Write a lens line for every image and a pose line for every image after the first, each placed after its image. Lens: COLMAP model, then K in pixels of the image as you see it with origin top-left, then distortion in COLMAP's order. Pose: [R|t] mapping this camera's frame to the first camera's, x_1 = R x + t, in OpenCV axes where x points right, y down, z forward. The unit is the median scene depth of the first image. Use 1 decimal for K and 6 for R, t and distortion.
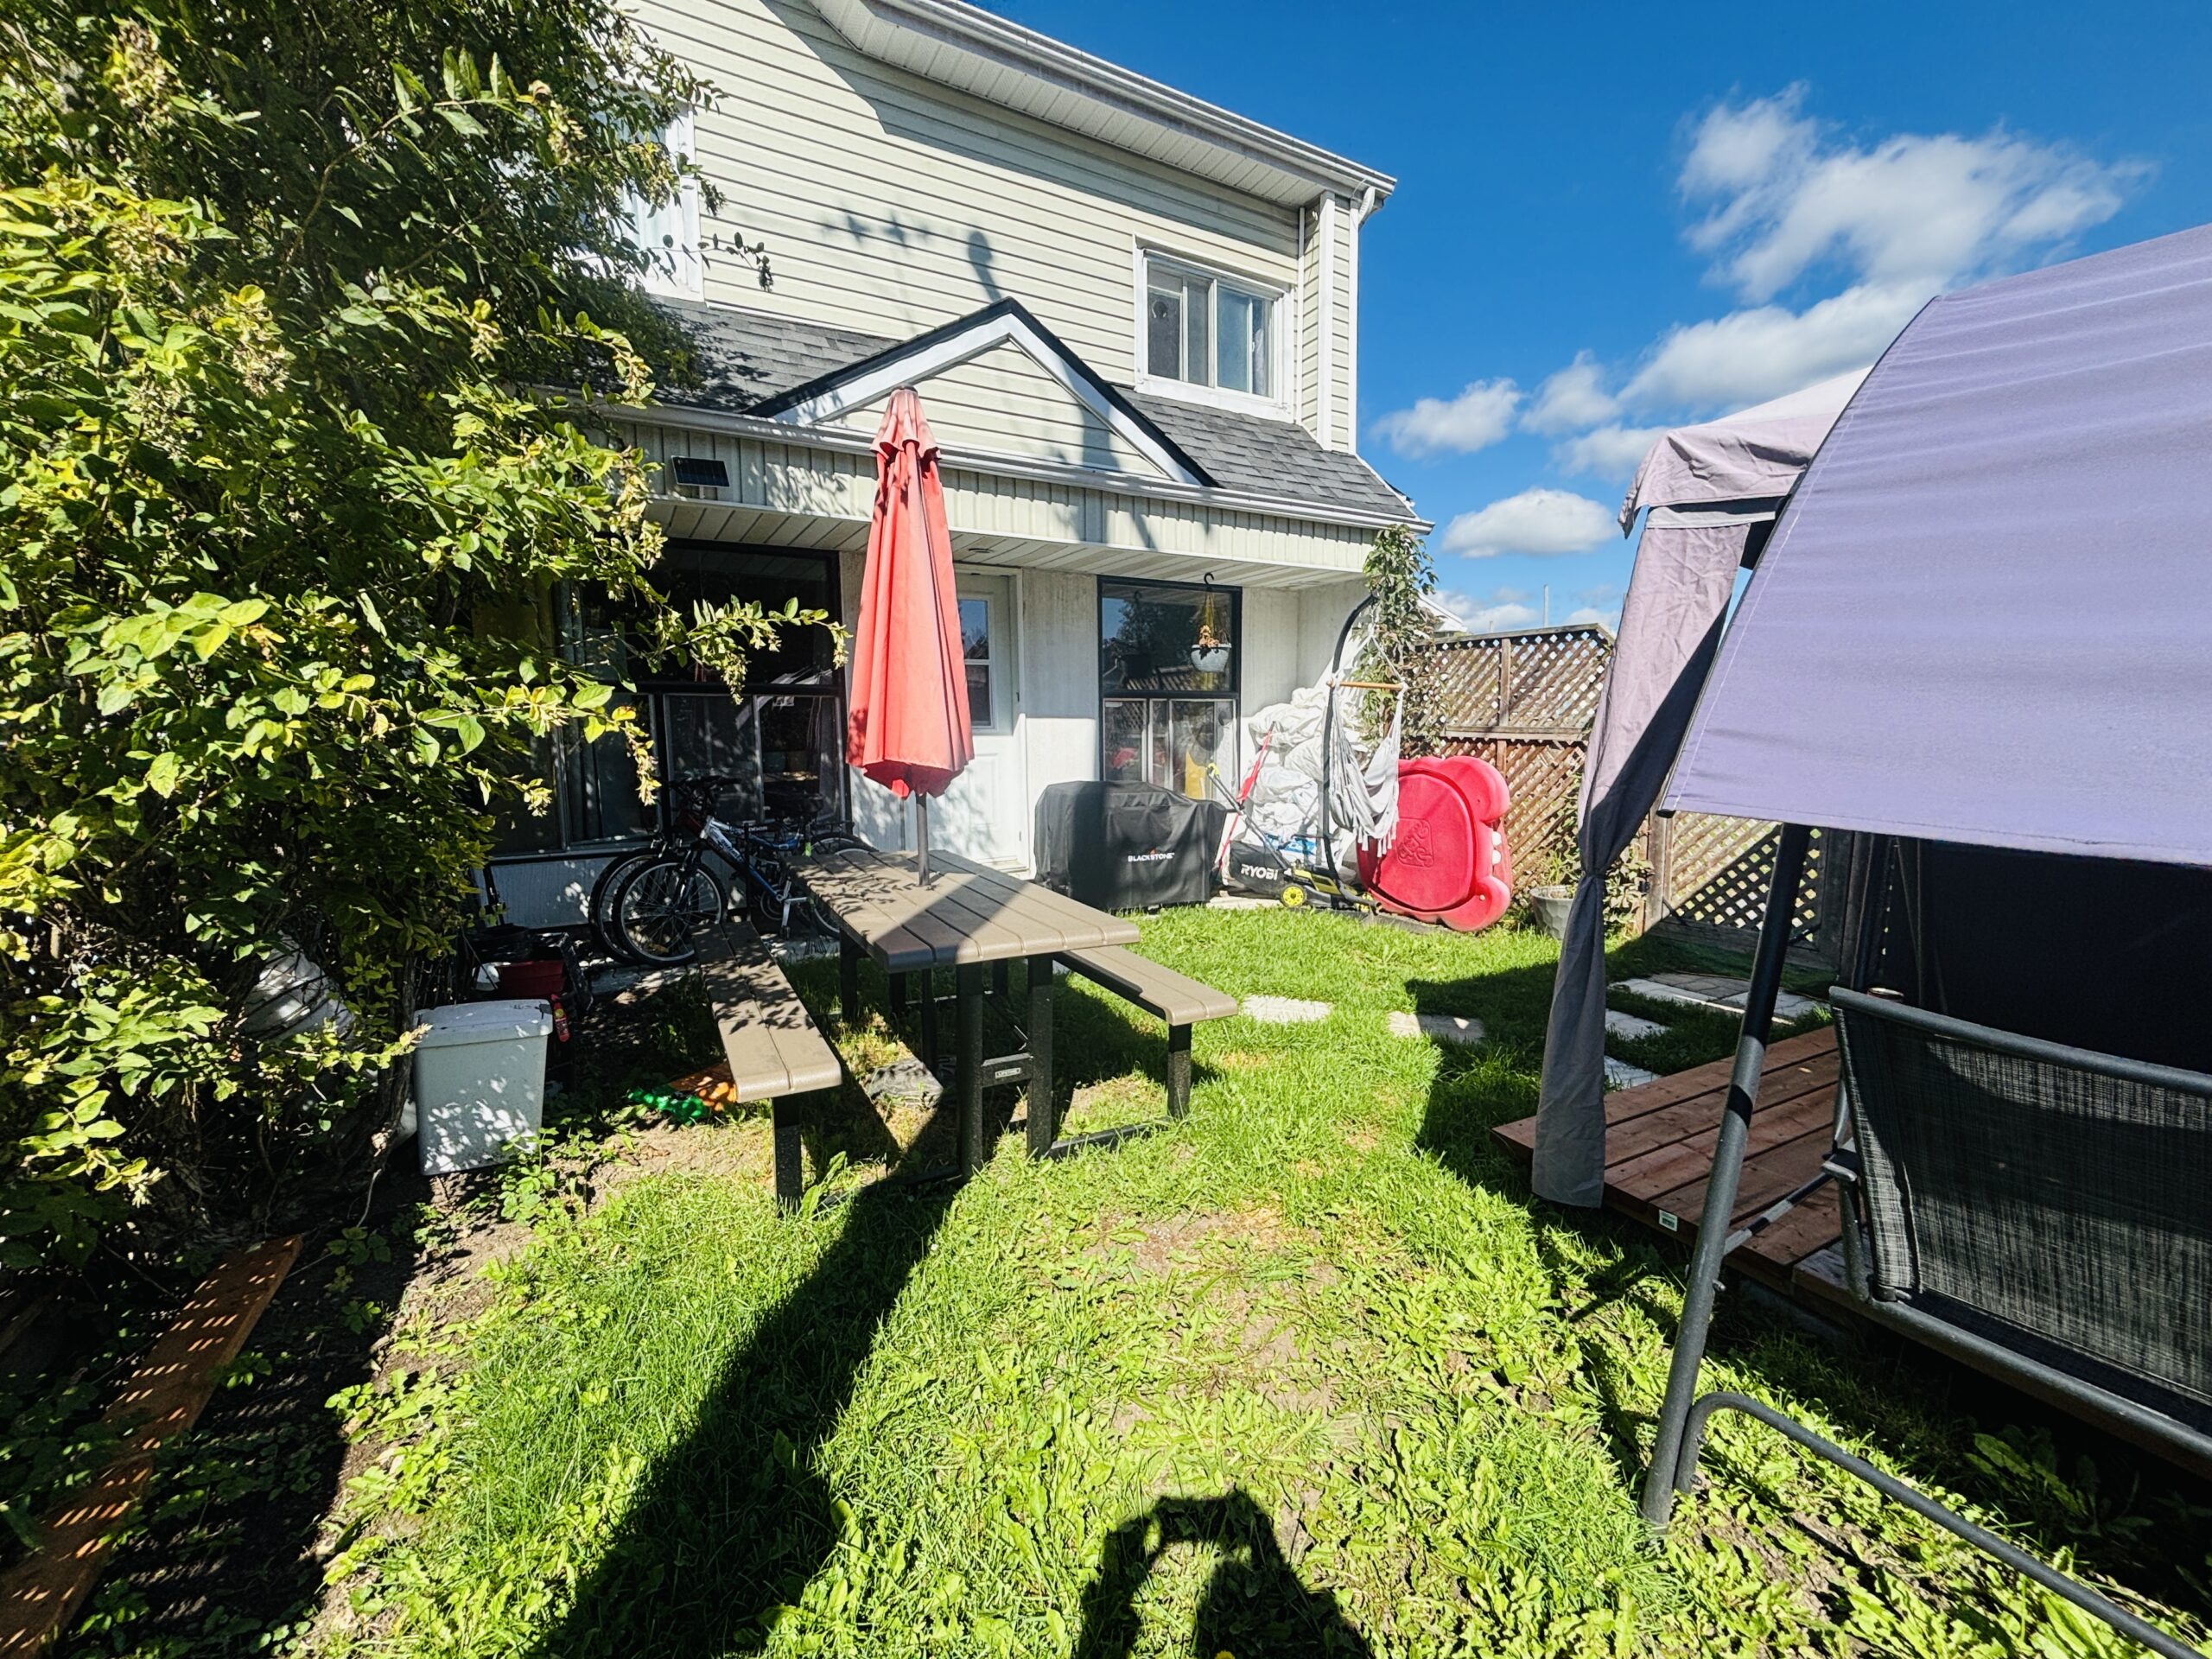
lens RADIAL K [[896.3, 0, 1092.5], [0, 896.3, 825.3], [0, 0, 1]] dist [0.000697, 0.000481]
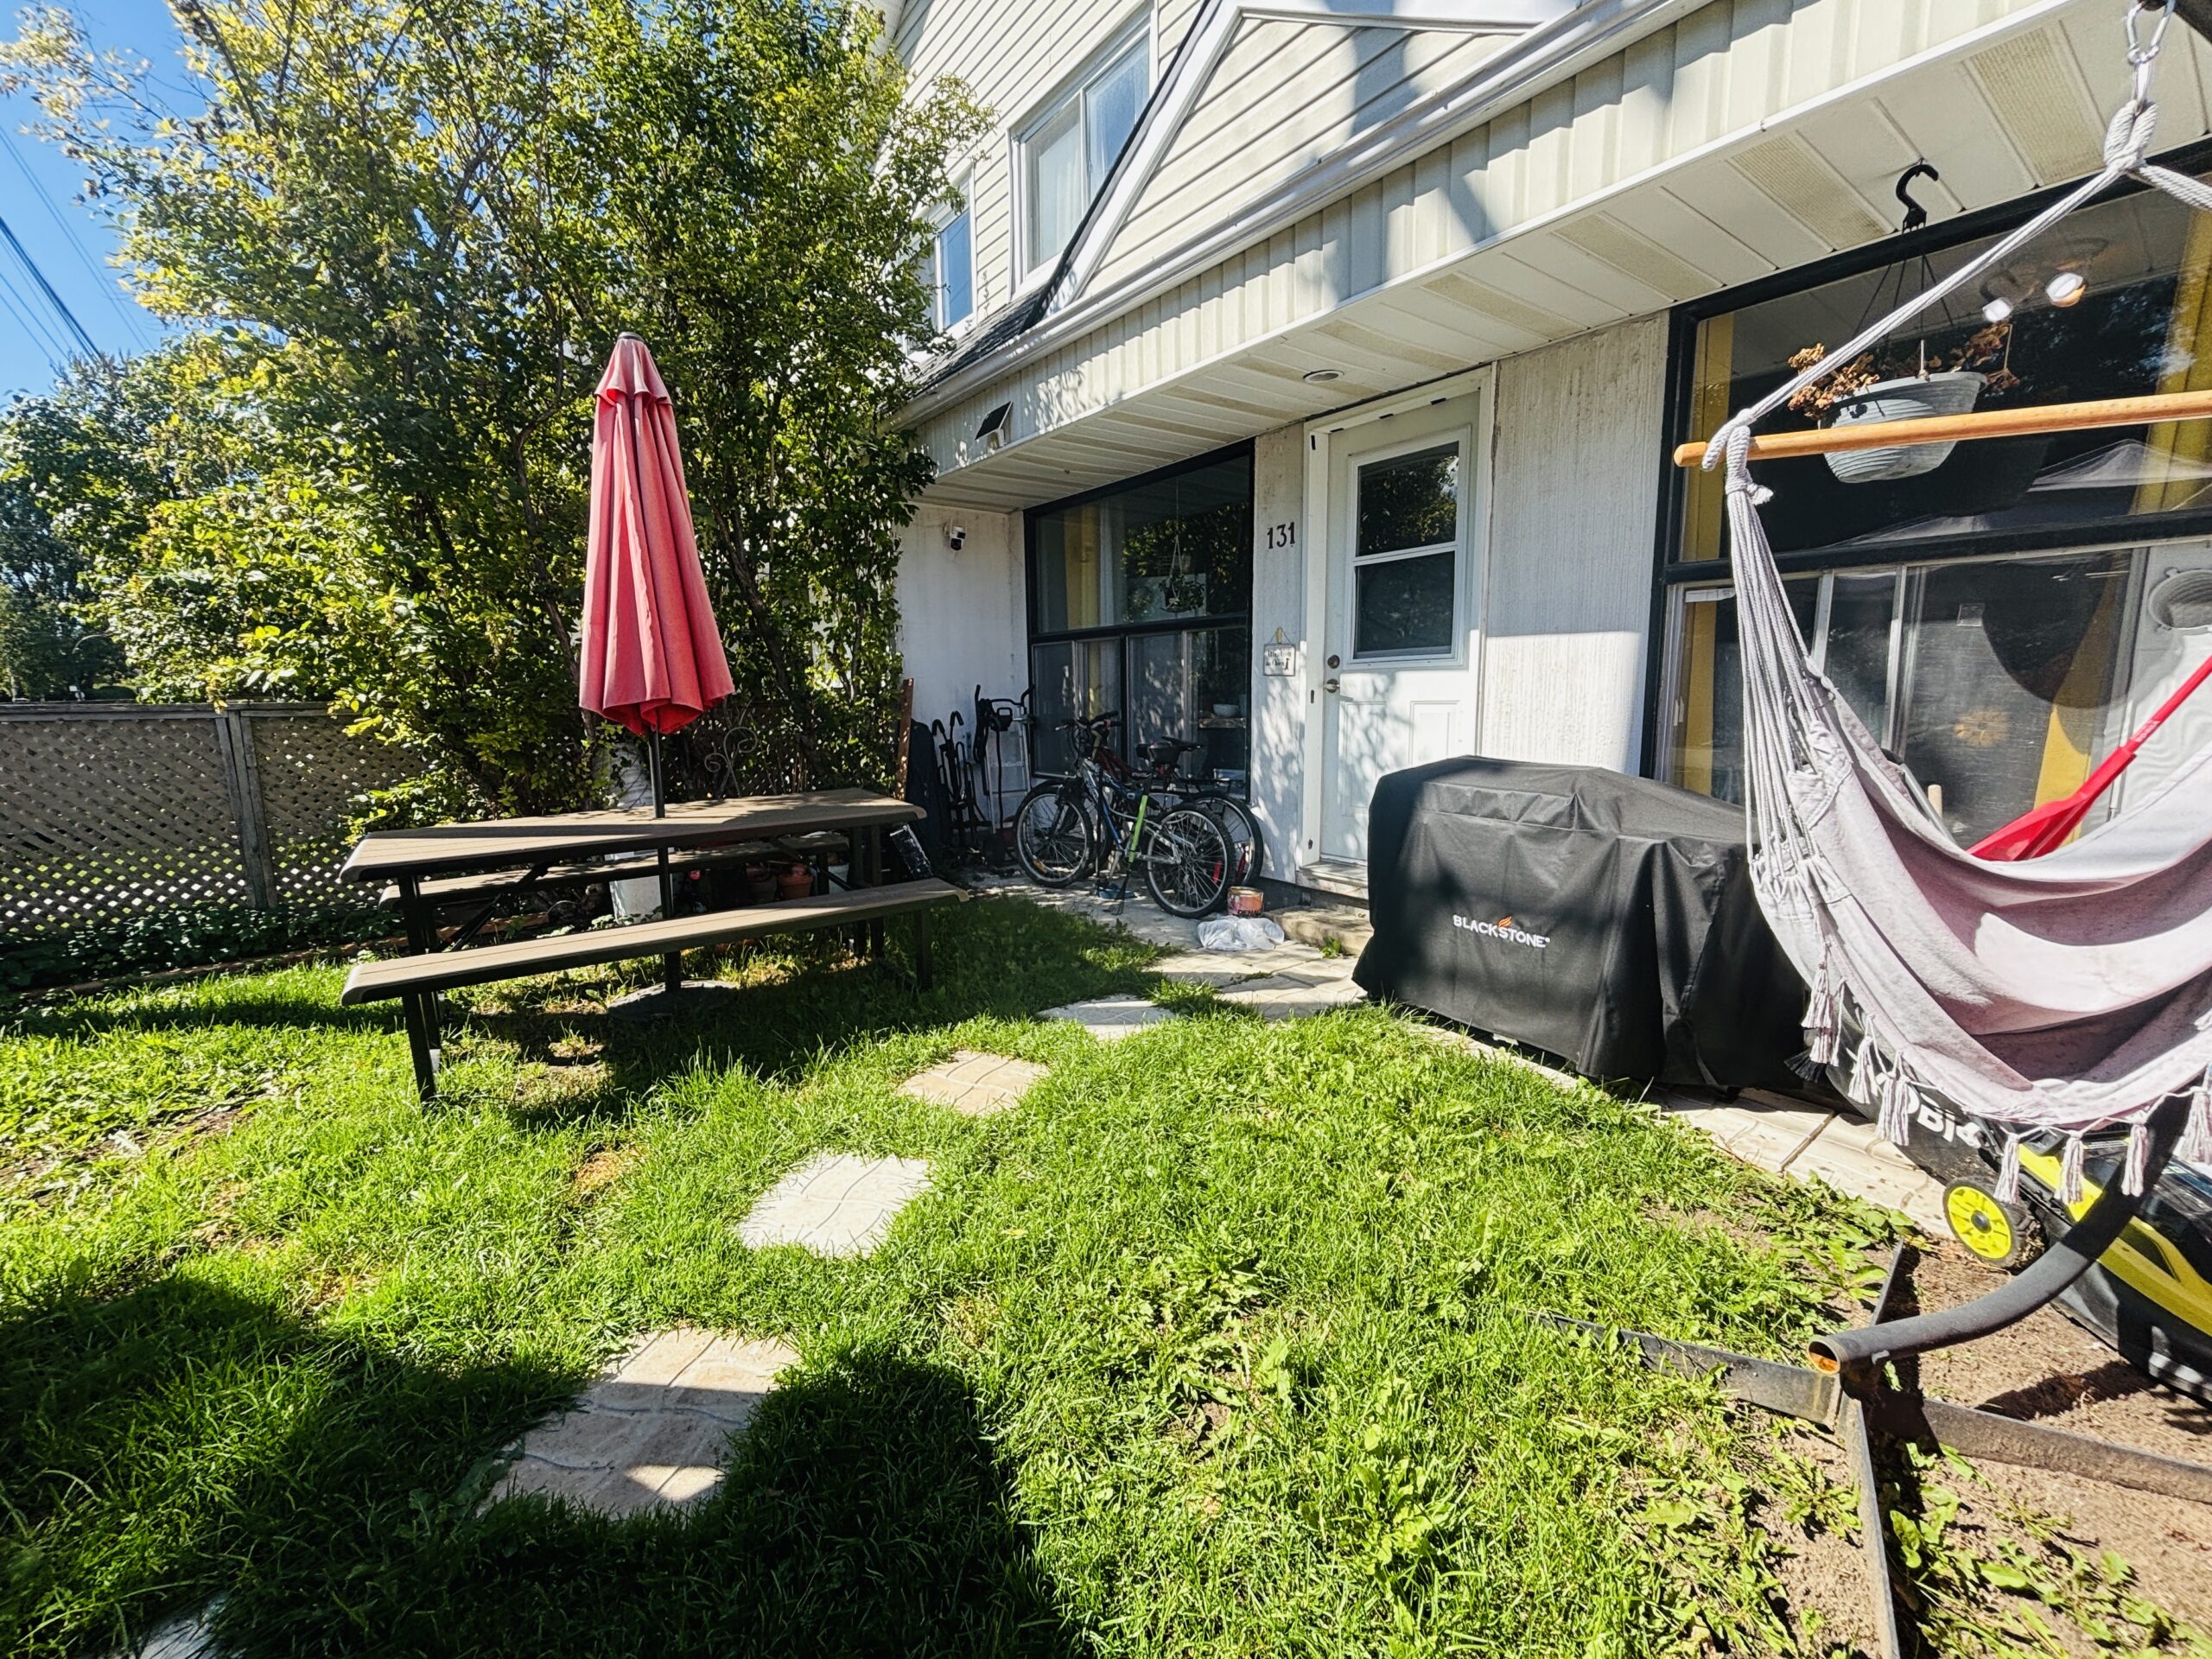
lens RADIAL K [[896.3, 0, 1092.5], [0, 896.3, 825.3], [0, 0, 1]] dist [0.000697, 0.000481]
pose [[0.136432, 0.158212, -0.977934, 0.535604], [-0.088712, 0.985150, 0.147004, -0.075610], [0.986669, 0.066698, 0.148441, 0.791907]]
